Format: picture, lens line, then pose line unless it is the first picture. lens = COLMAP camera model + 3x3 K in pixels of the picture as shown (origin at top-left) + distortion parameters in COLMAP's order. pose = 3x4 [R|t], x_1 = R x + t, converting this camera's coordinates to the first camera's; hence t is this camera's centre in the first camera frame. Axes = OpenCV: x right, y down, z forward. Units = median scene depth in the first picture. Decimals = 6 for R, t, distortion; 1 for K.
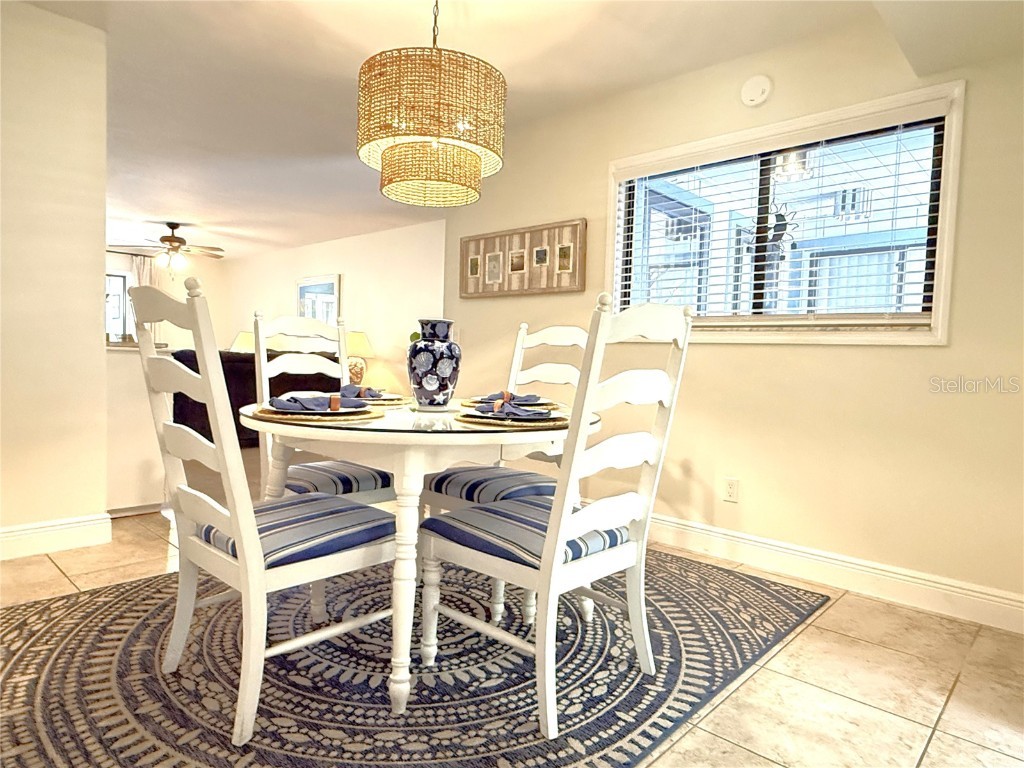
lens RADIAL K [[632.8, 0, 515.7], [0, 632.8, 386.7], [0, 0, 1]] dist [0.002071, -0.000749]
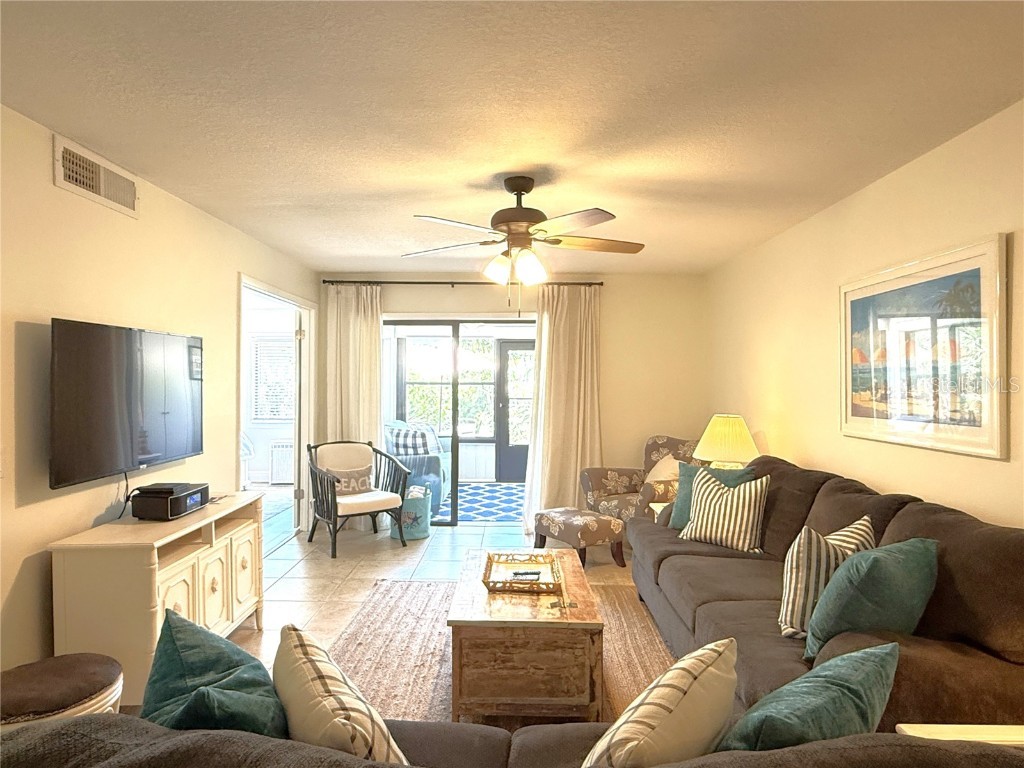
lens RADIAL K [[619.4, 0, 511.8], [0, 619.4, 386.9], [0, 0, 1]] dist [0.000002, -0.000212]
pose [[0.682463, -0.021677, -0.730599, -0.448508], [-0.020652, 0.998589, -0.048920, -0.182215], [0.730629, 0.048475, 0.681052, 1.288449]]
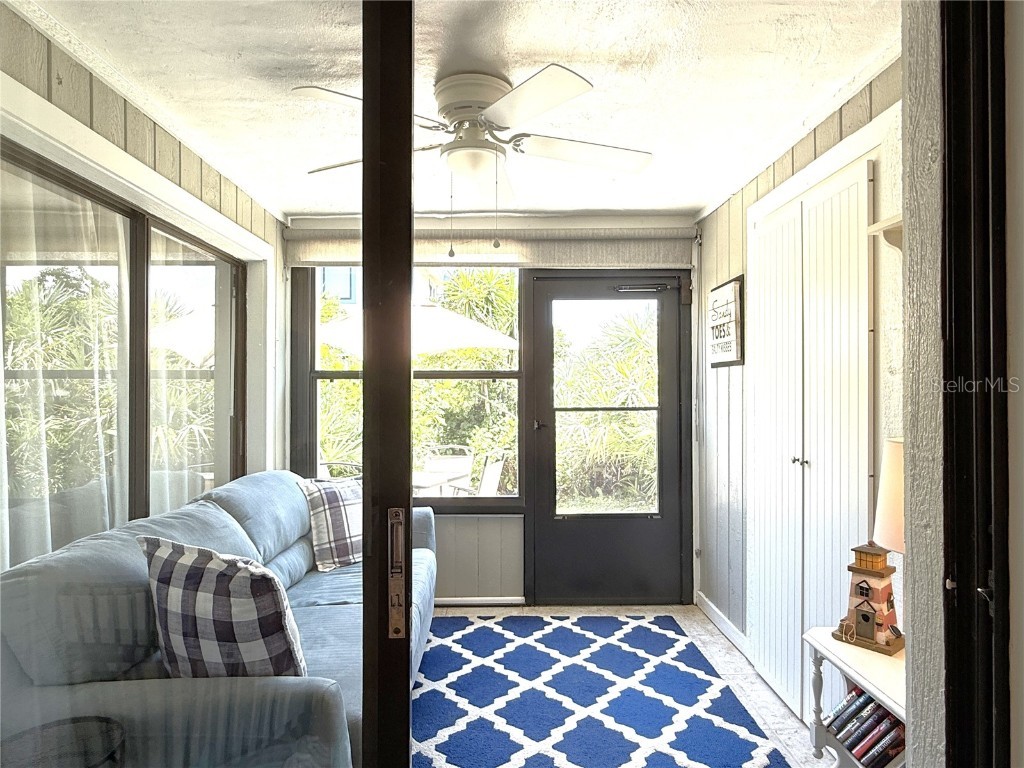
lens RADIAL K [[619.4, 0, 509.0], [0, 619.4, 385.8], [0, 0, 1]] dist [0.000002, -0.000212]
pose [[0.701298, -0.039118, -0.711794, -1.373332], [-0.009573, 0.997887, -0.064272, -0.218898], [0.712804, 0.051888, 0.699442, 2.022830]]
